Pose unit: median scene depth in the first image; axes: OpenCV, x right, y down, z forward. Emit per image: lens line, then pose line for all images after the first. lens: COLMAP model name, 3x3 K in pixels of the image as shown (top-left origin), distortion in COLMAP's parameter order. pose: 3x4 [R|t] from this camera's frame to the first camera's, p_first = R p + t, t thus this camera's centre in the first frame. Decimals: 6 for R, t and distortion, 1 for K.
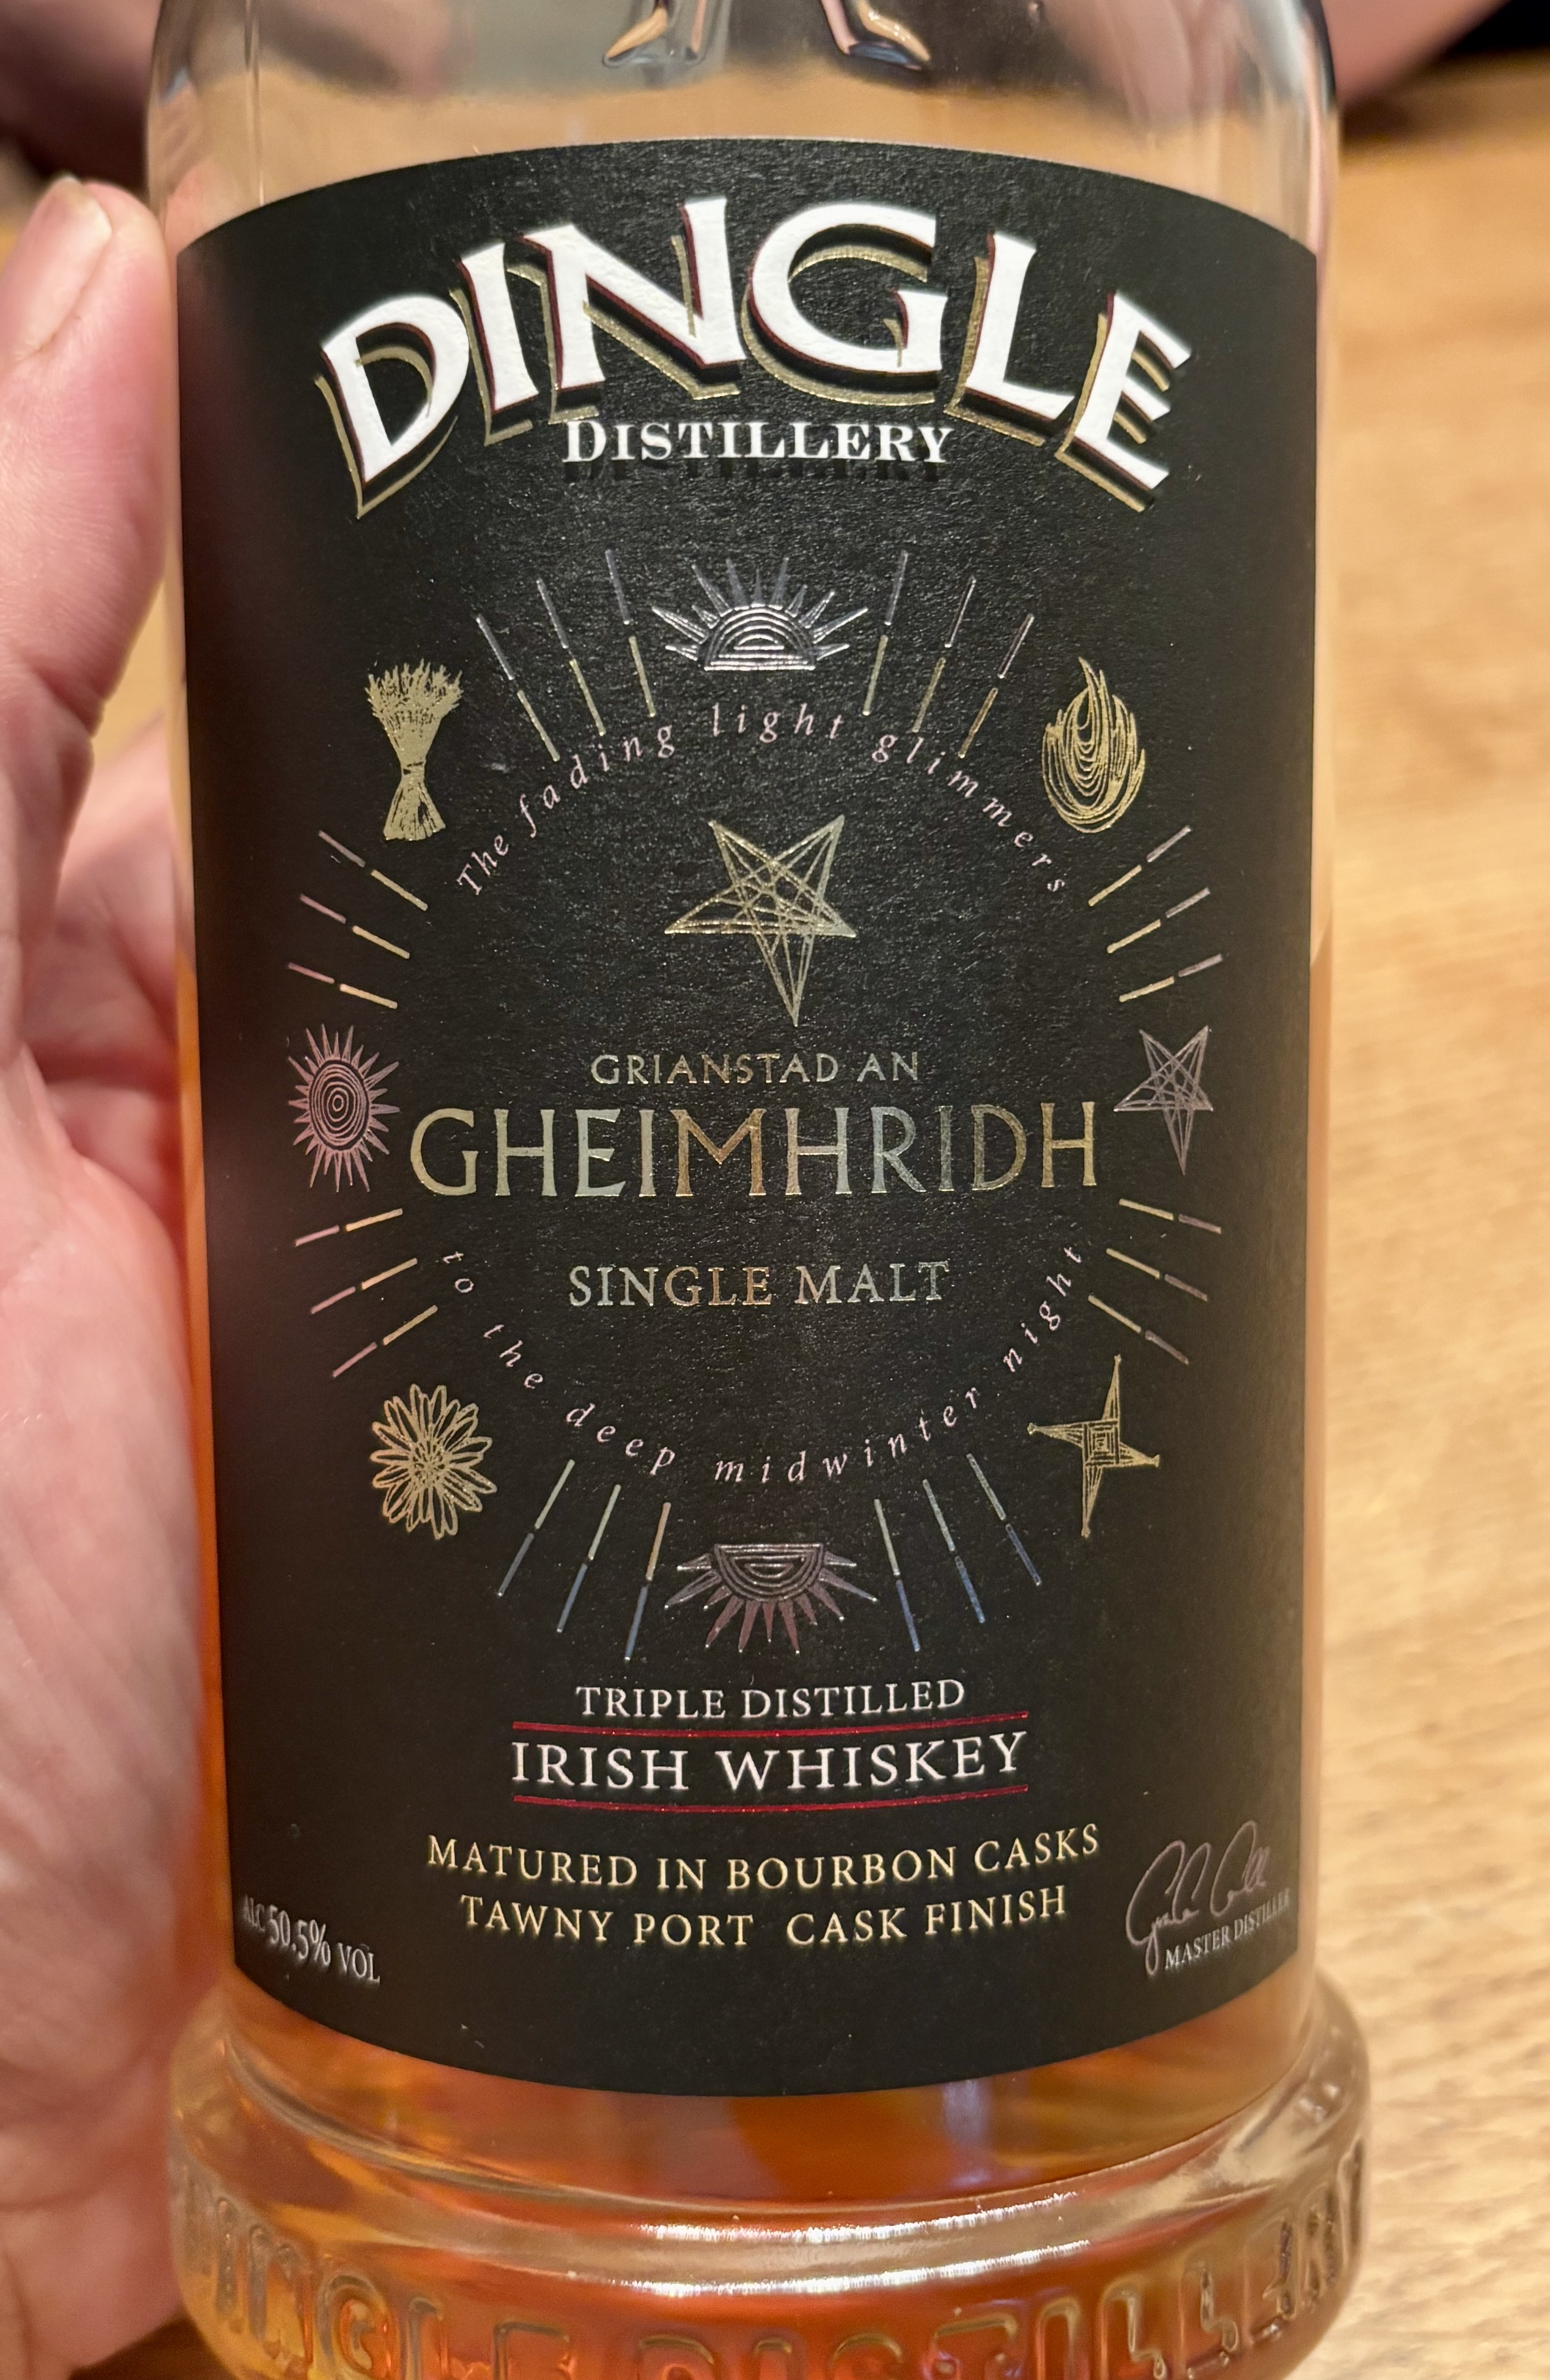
lens RADIAL K [[2140.8, 0, 775.0], [0, 2140.8, 1190.0], [0, 0, 1]] dist [0.039657, -0.007705]
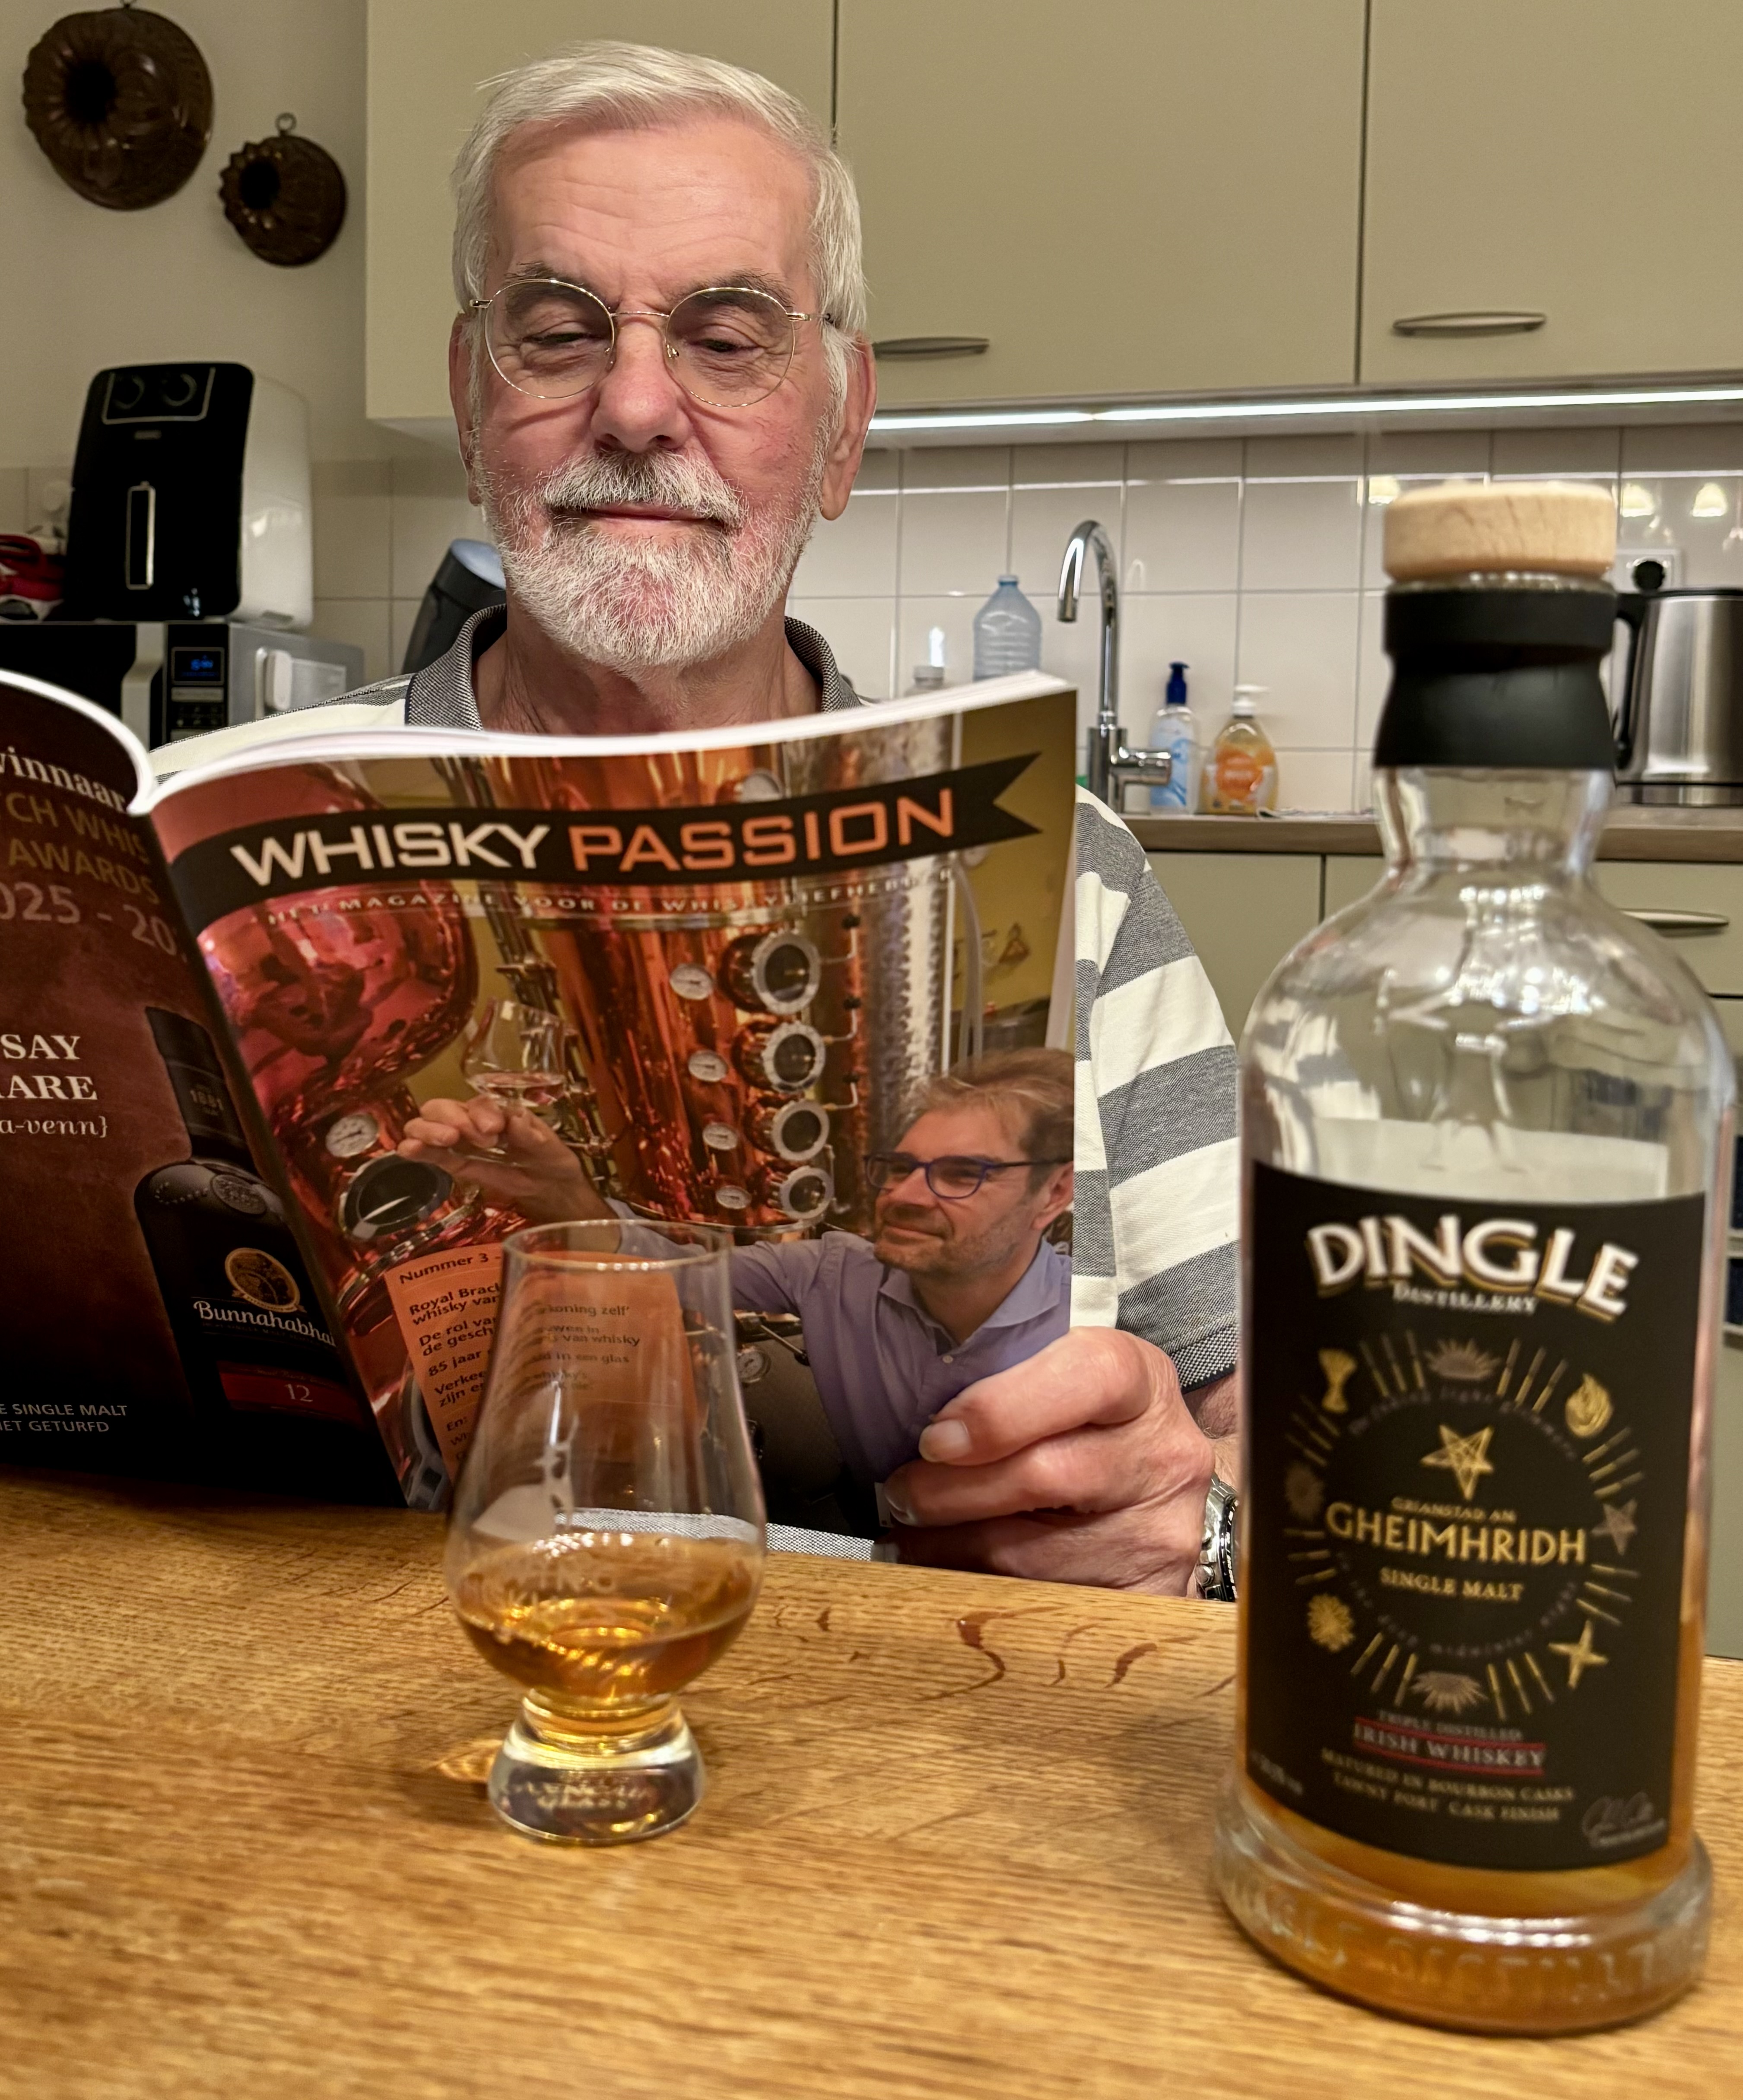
lens RADIAL K [[2202.4, 0, 875.0], [0, 2202.4, 958.0], [0, 0, 1]] dist [-0.004747, 0.059837]
pose [[0.941939, 0.055709, -0.331129, 0.193329], [-0.032358, 0.996611, 0.075623, -0.972553], [0.334220, -0.060518, 0.940550, -1.932064]]
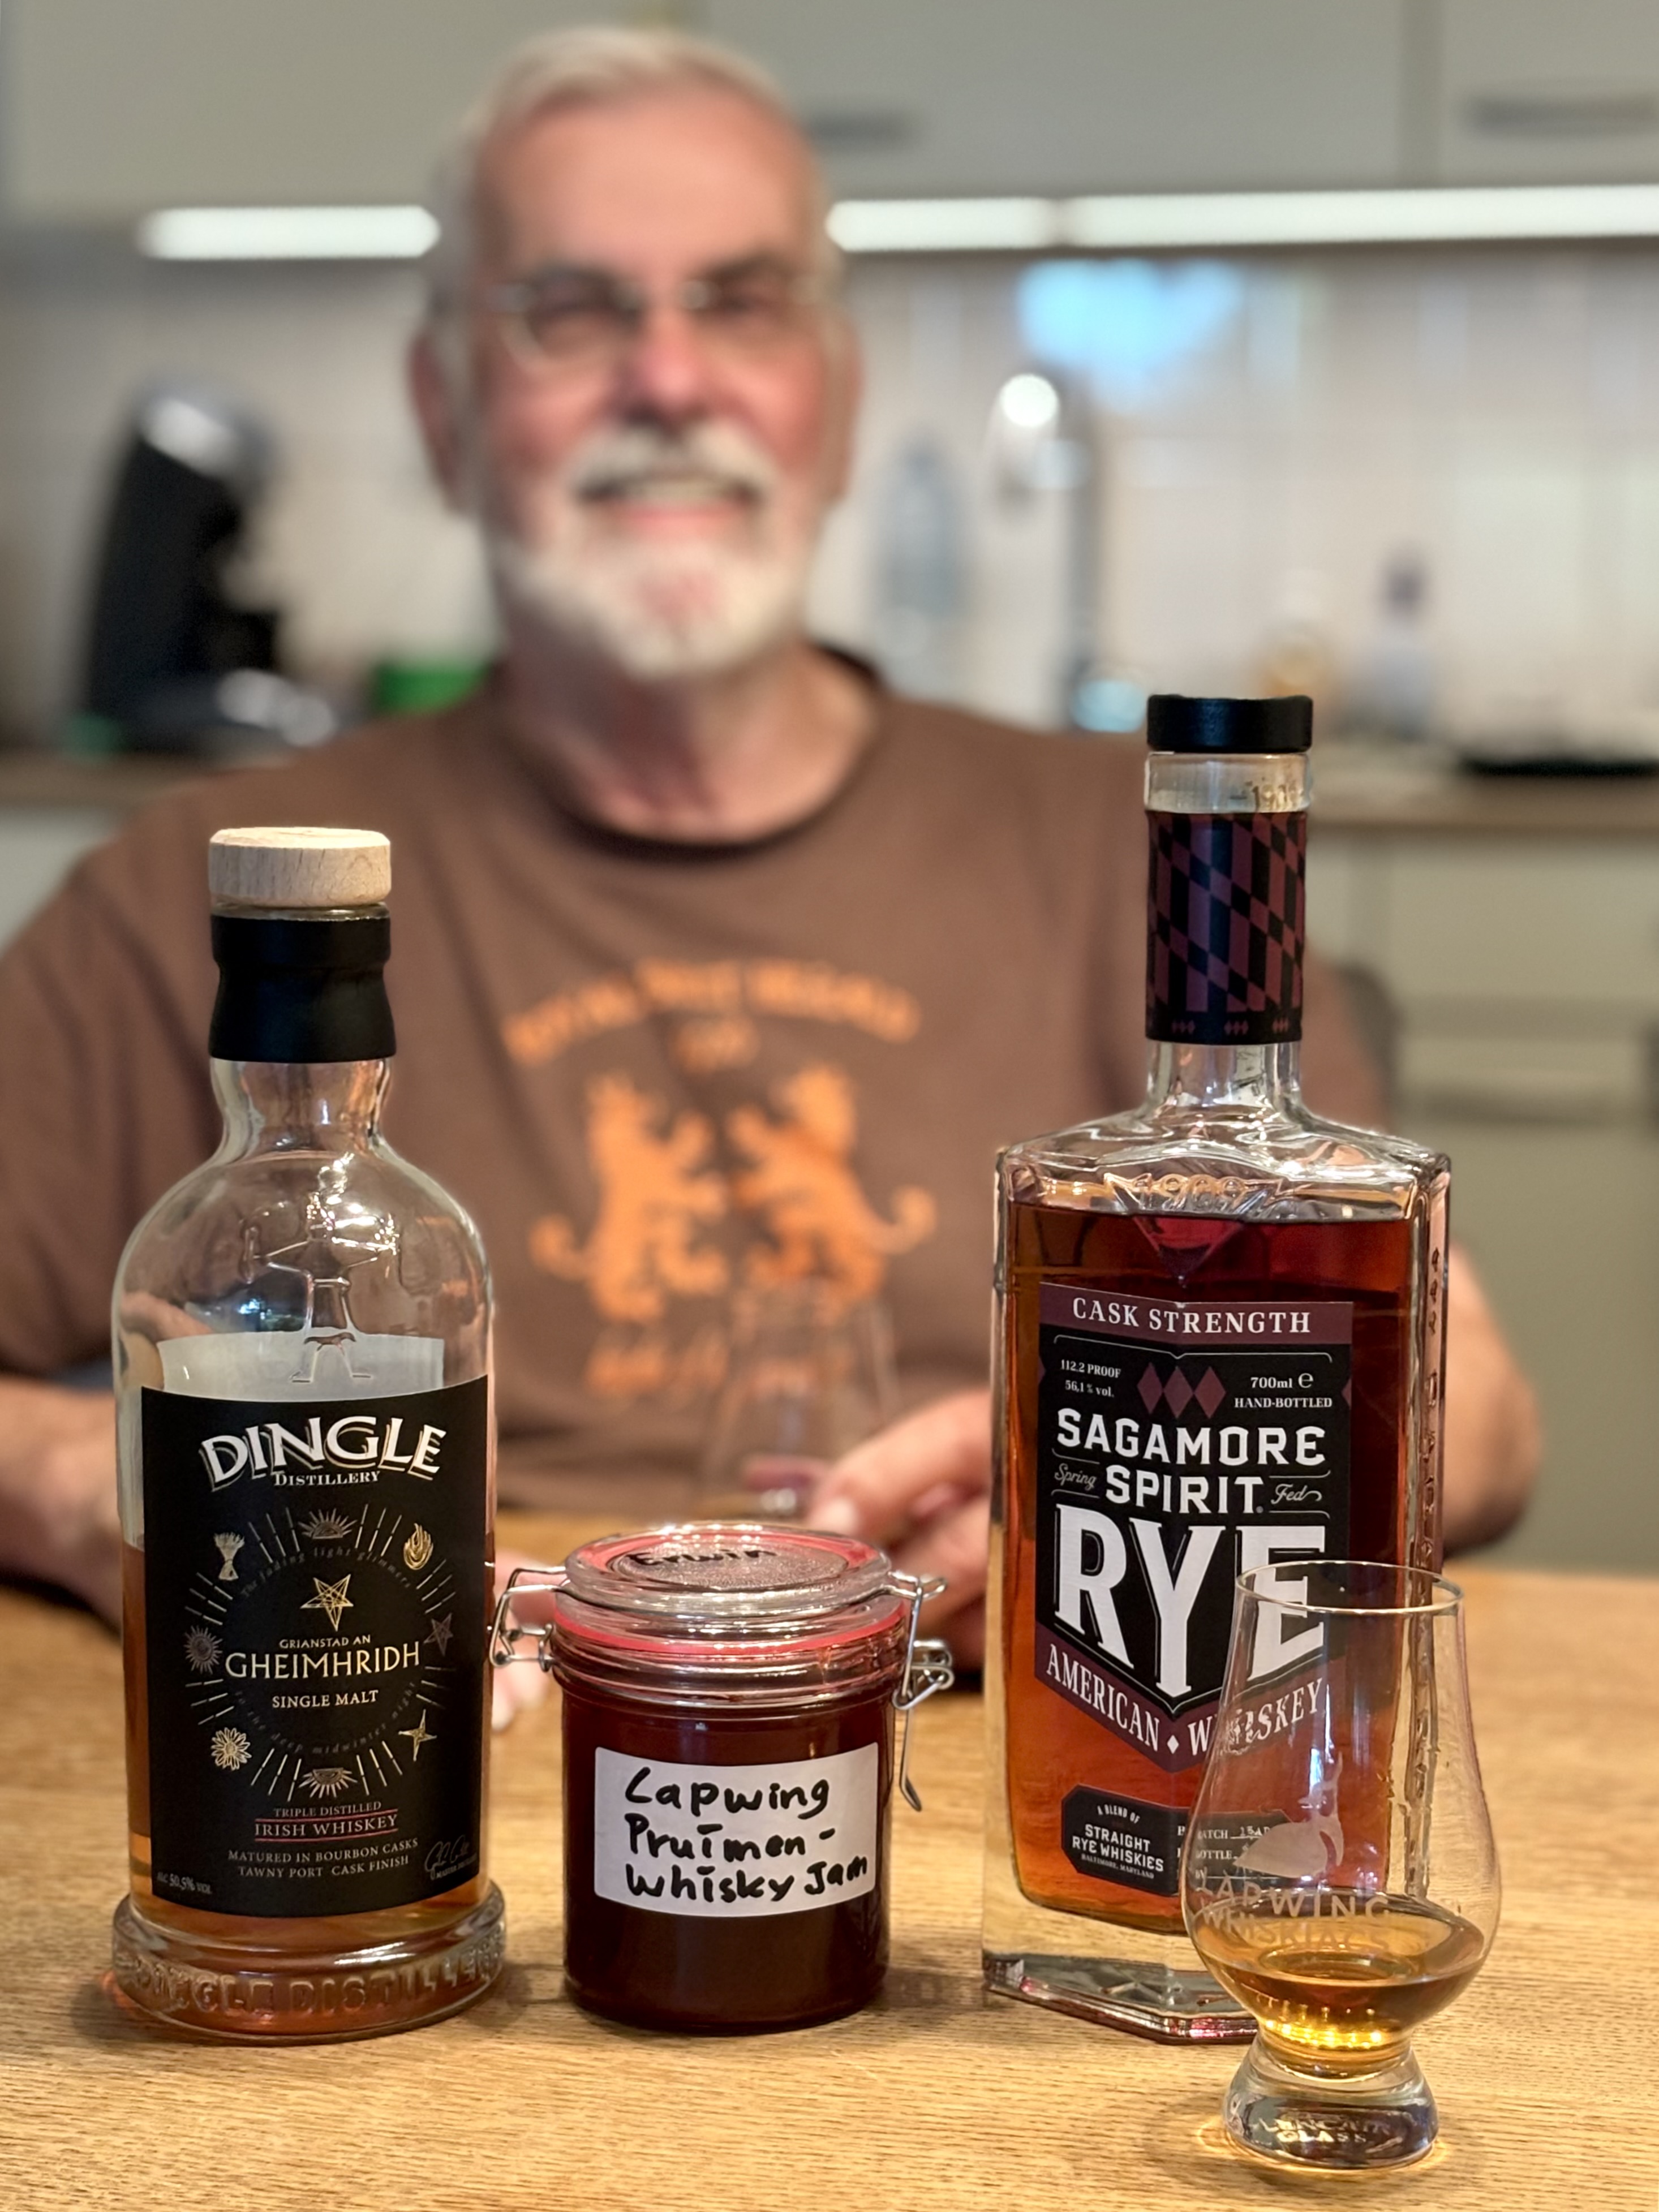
lens RADIAL K [[3893.9, 0, 829.5], [0, 3893.9, 1106.0], [0, 0, 1]] dist [0.039181, 0.046623]
pose [[0.974020, -0.006935, 0.226357, -0.667940], [-0.016816, 0.994557, 0.102830, -1.658305], [-0.225838, -0.103965, 0.968601, -5.522485]]
